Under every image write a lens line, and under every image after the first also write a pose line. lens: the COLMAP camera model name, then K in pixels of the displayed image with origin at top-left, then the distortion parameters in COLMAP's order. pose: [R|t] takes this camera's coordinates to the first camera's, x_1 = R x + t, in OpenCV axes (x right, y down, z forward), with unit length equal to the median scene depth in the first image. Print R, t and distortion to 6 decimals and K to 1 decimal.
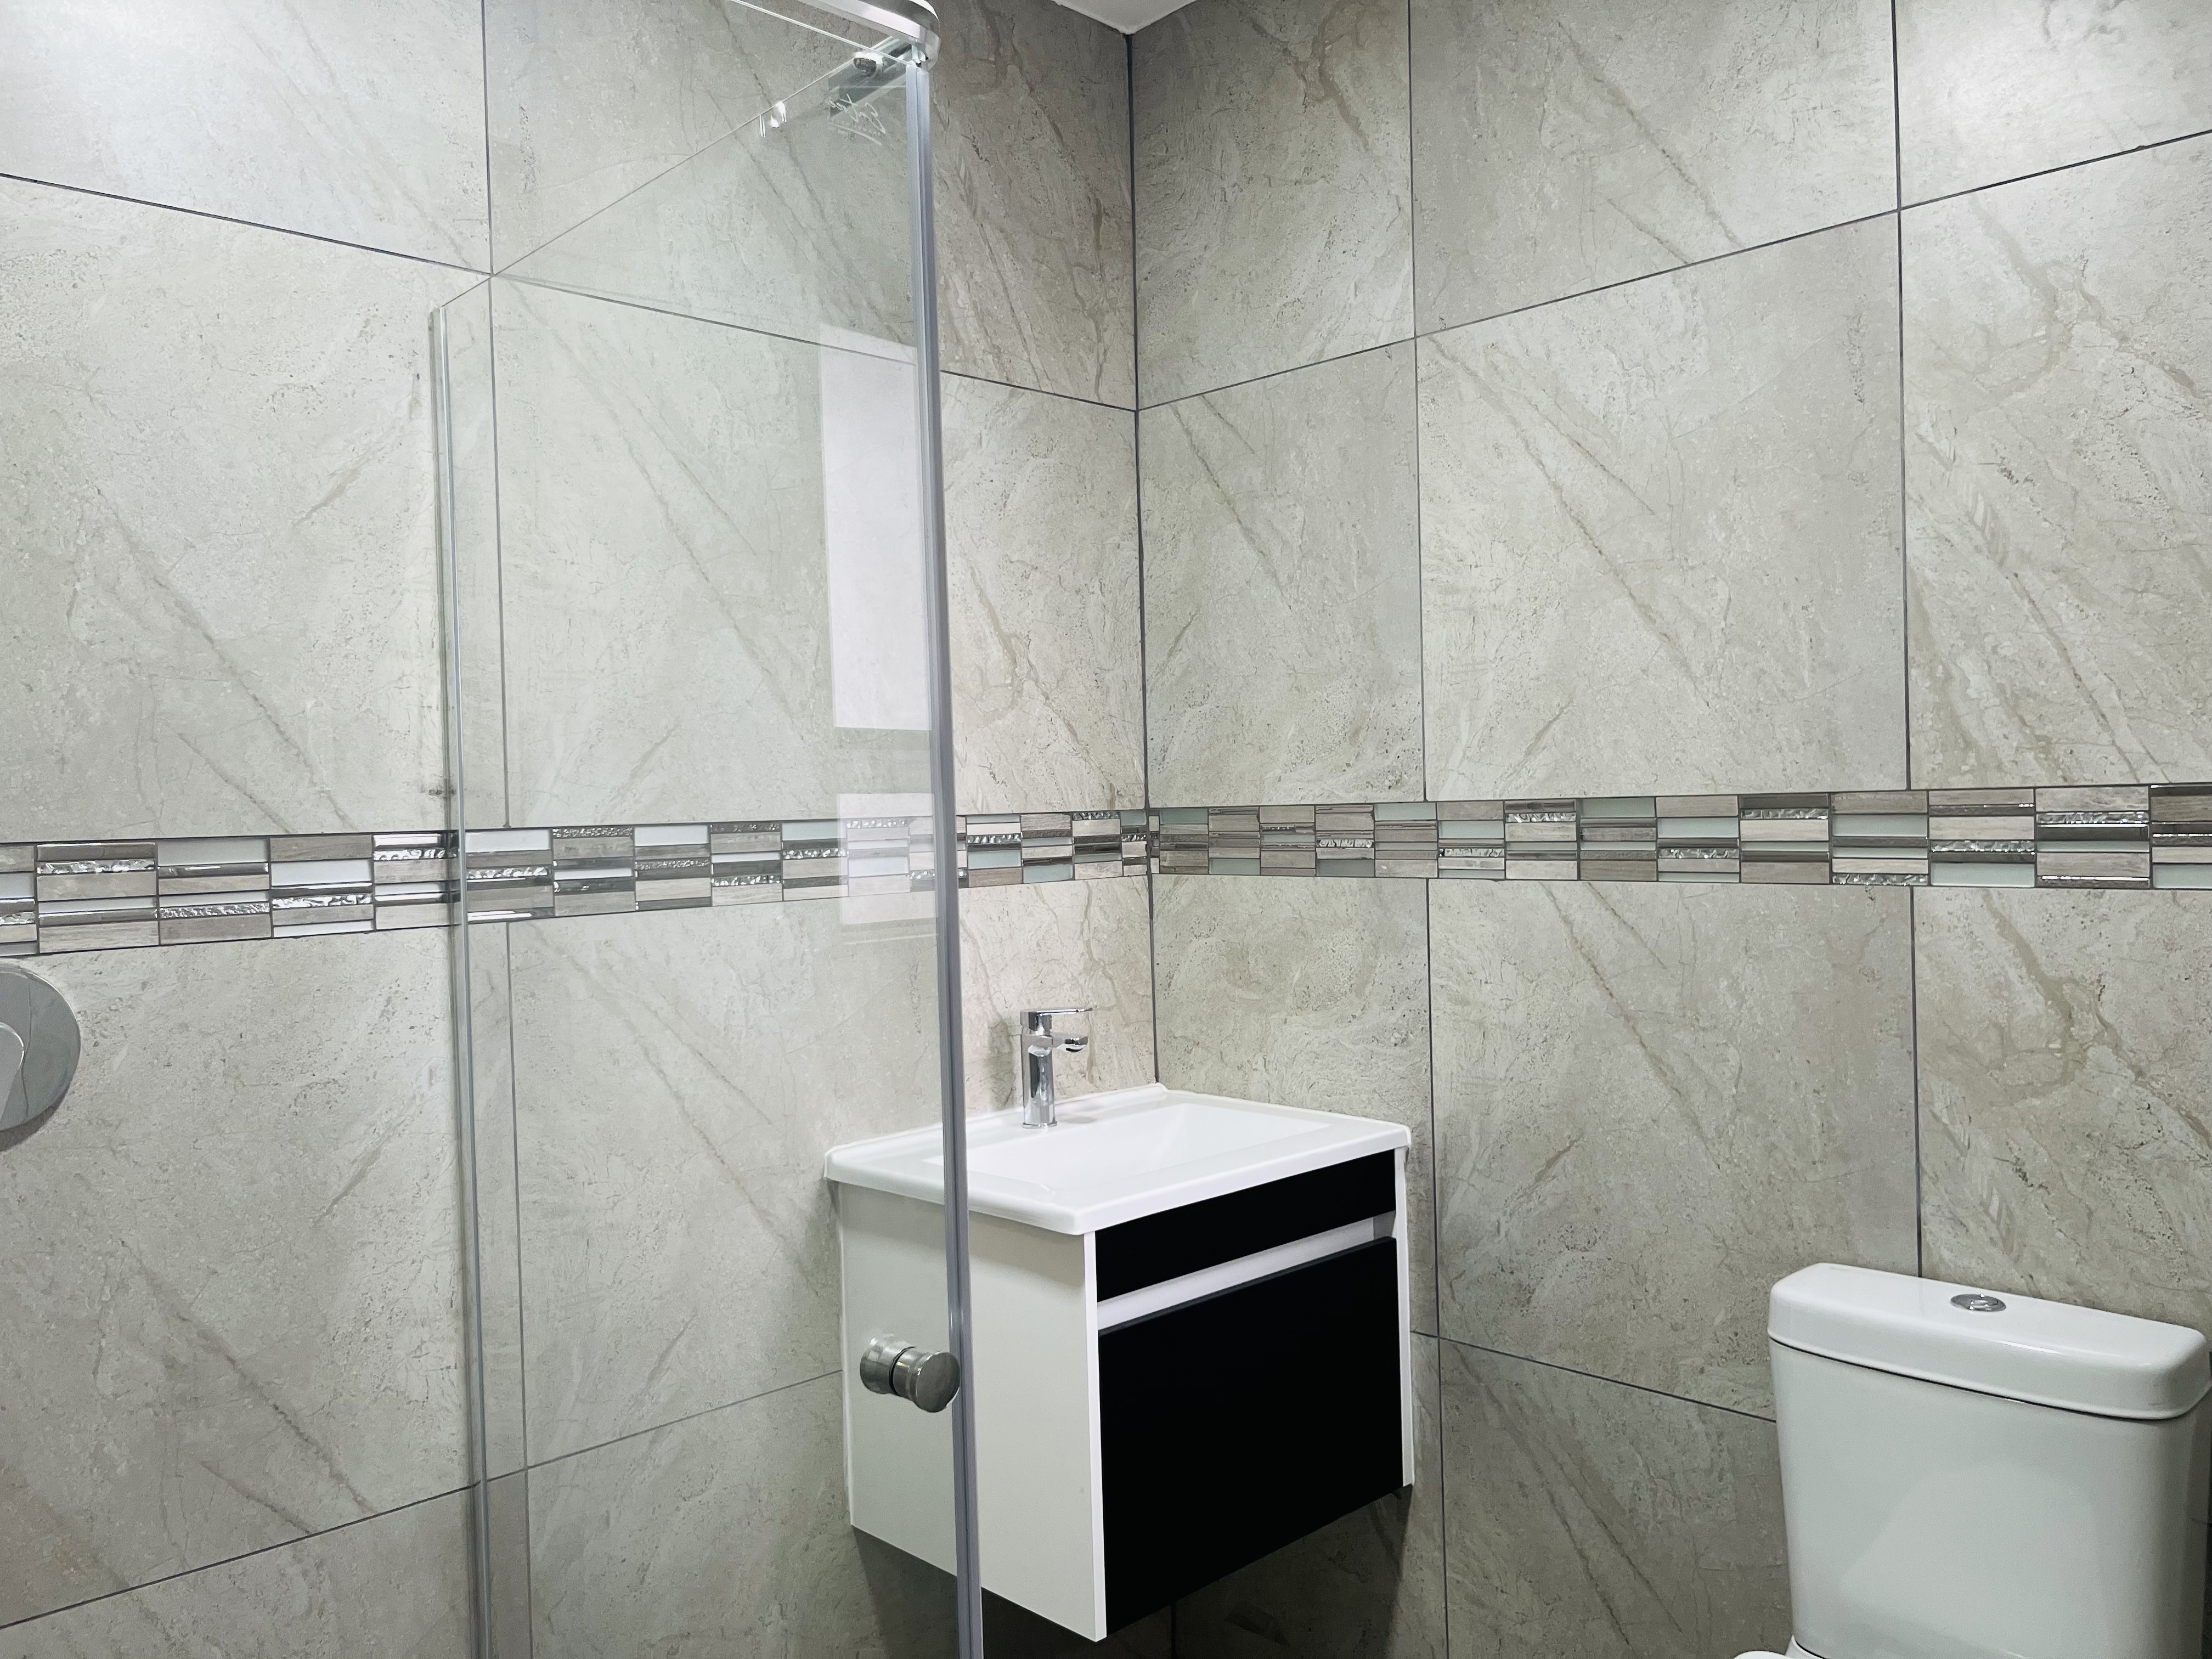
lens RADIAL K [[1698.2, 0, 1098.9], [0, 1698.2, 831.1], [0, 0, 1]] dist [0.008303, -0.028108]
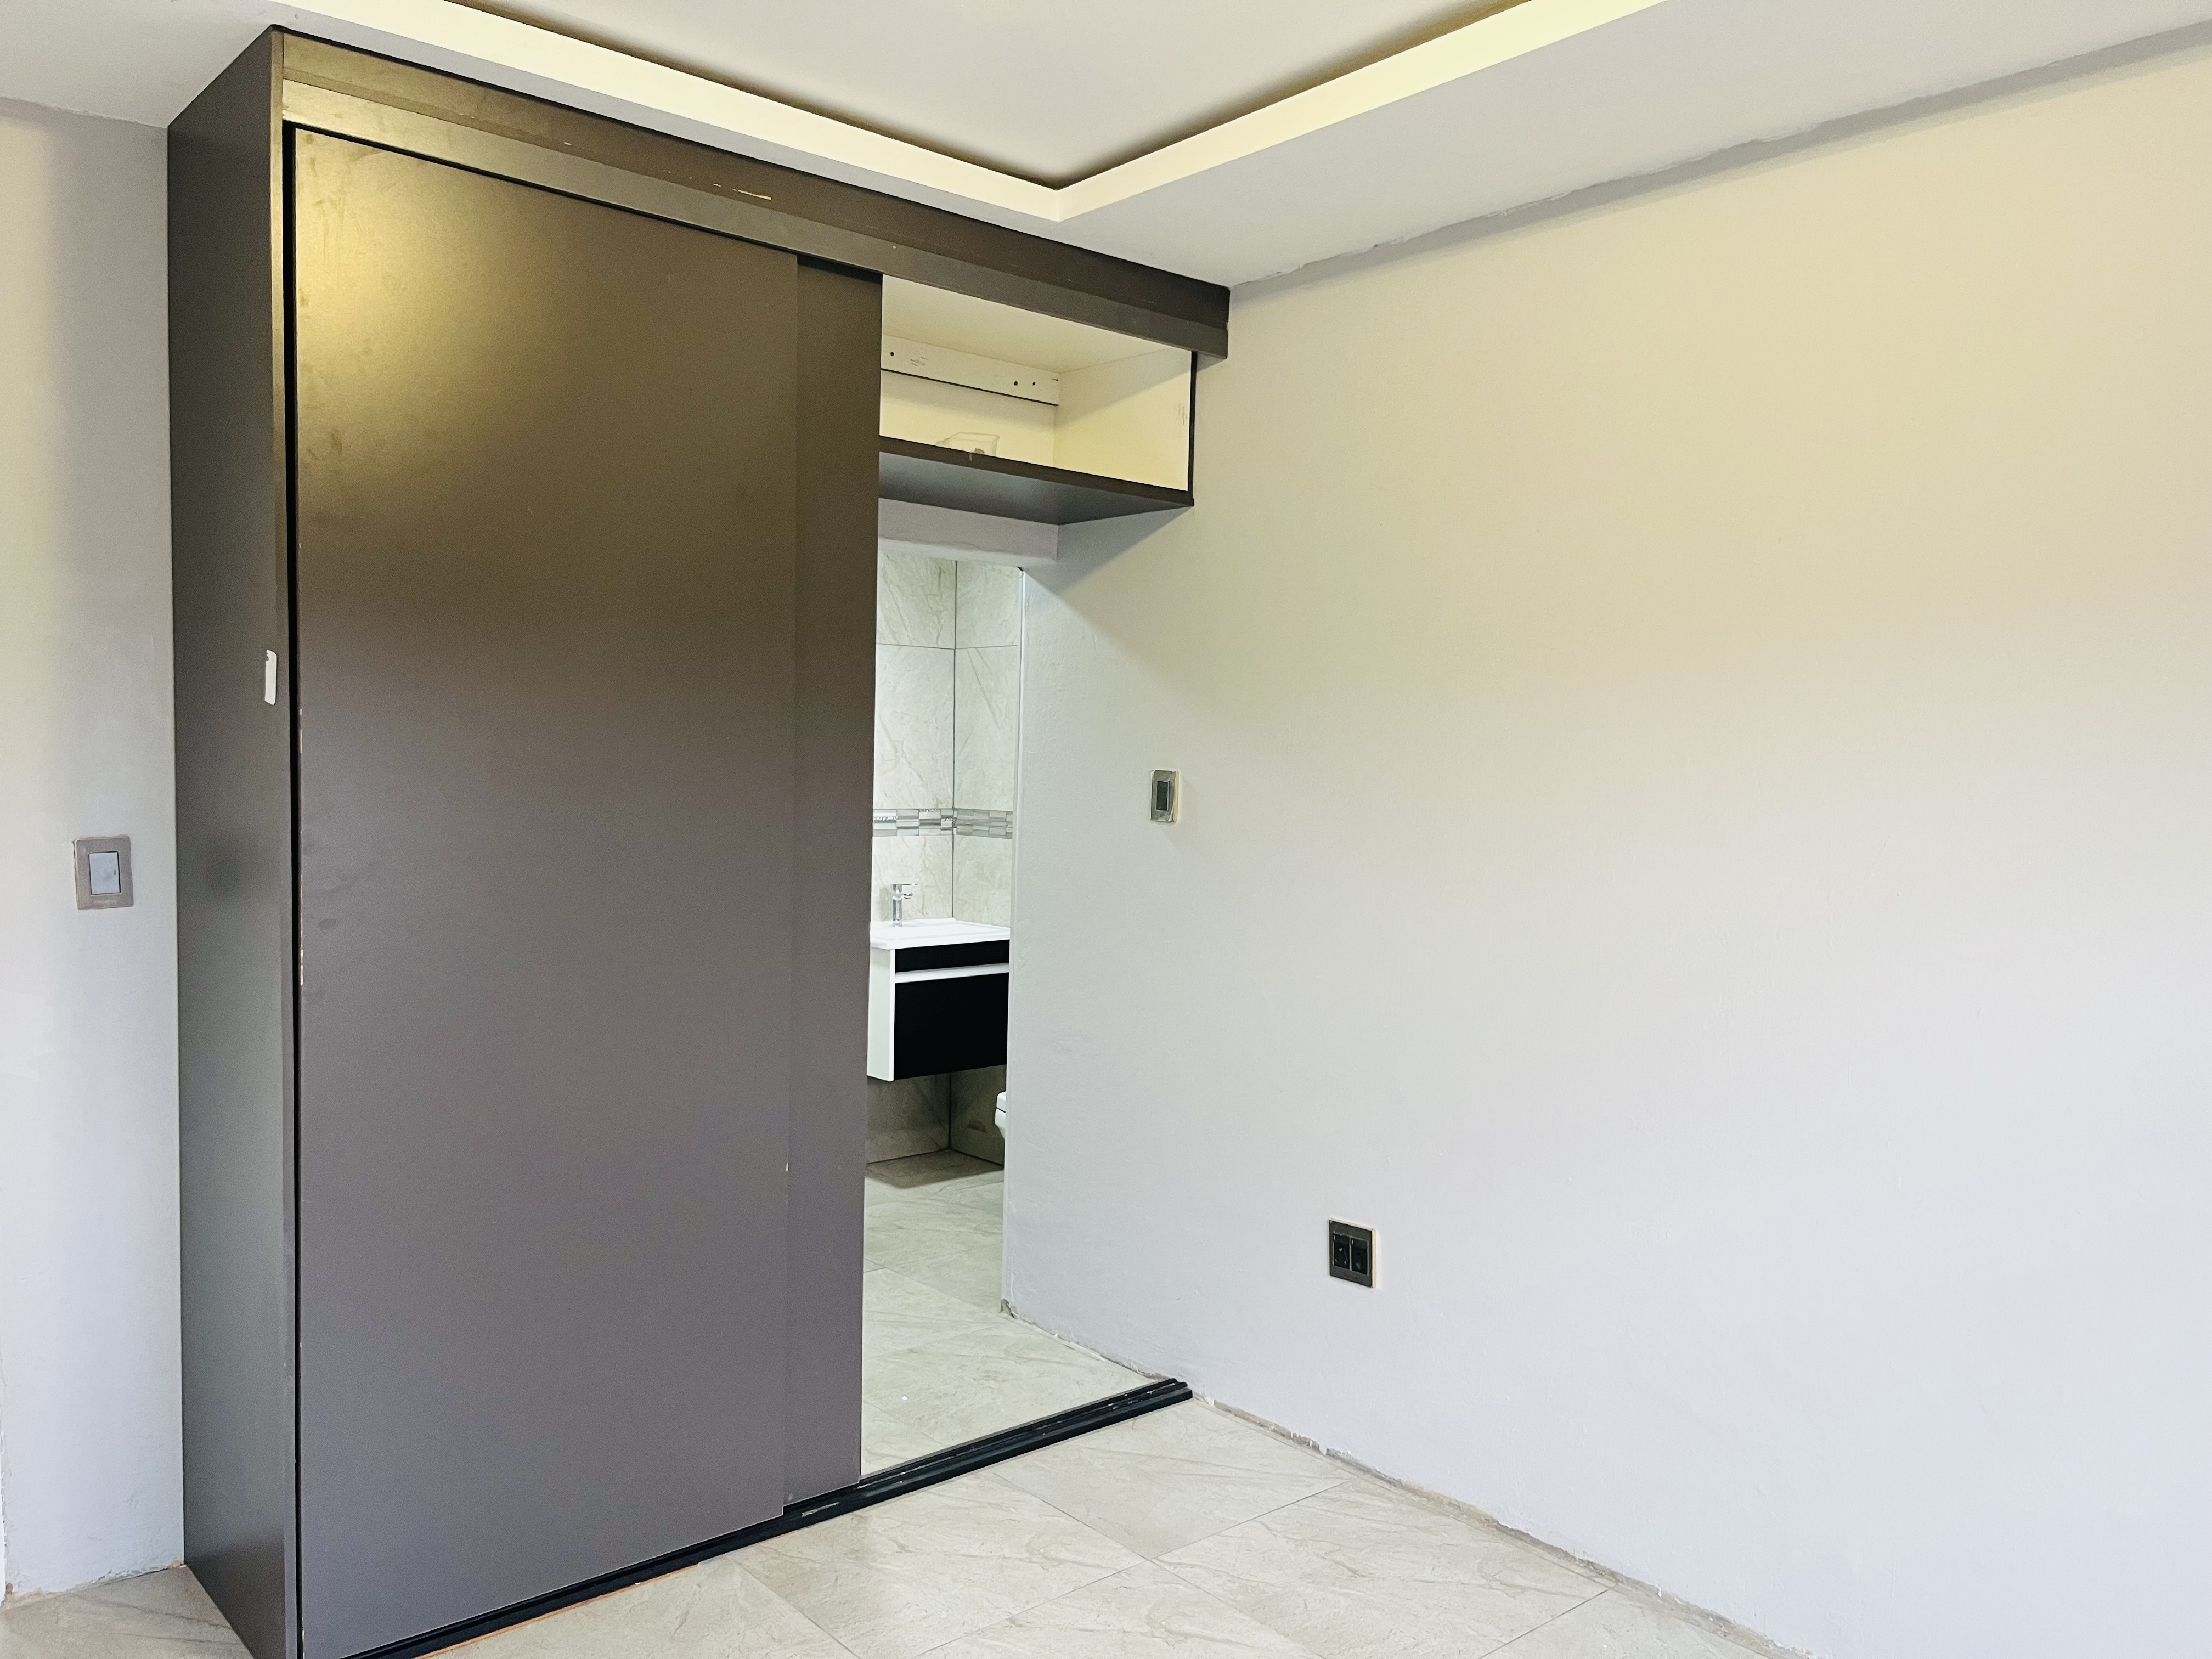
lens RADIAL K [[1698.2, 0, 1116.7], [0, 1698.2, 843.0], [0, 0, 1]] dist [0.008303, -0.028108]
pose [[0.998137, 0.048517, -0.036984, 0.399228], [-0.047191, 0.998240, 0.035904, -0.069195], [0.038661, -0.034092, 0.998671, -1.631326]]
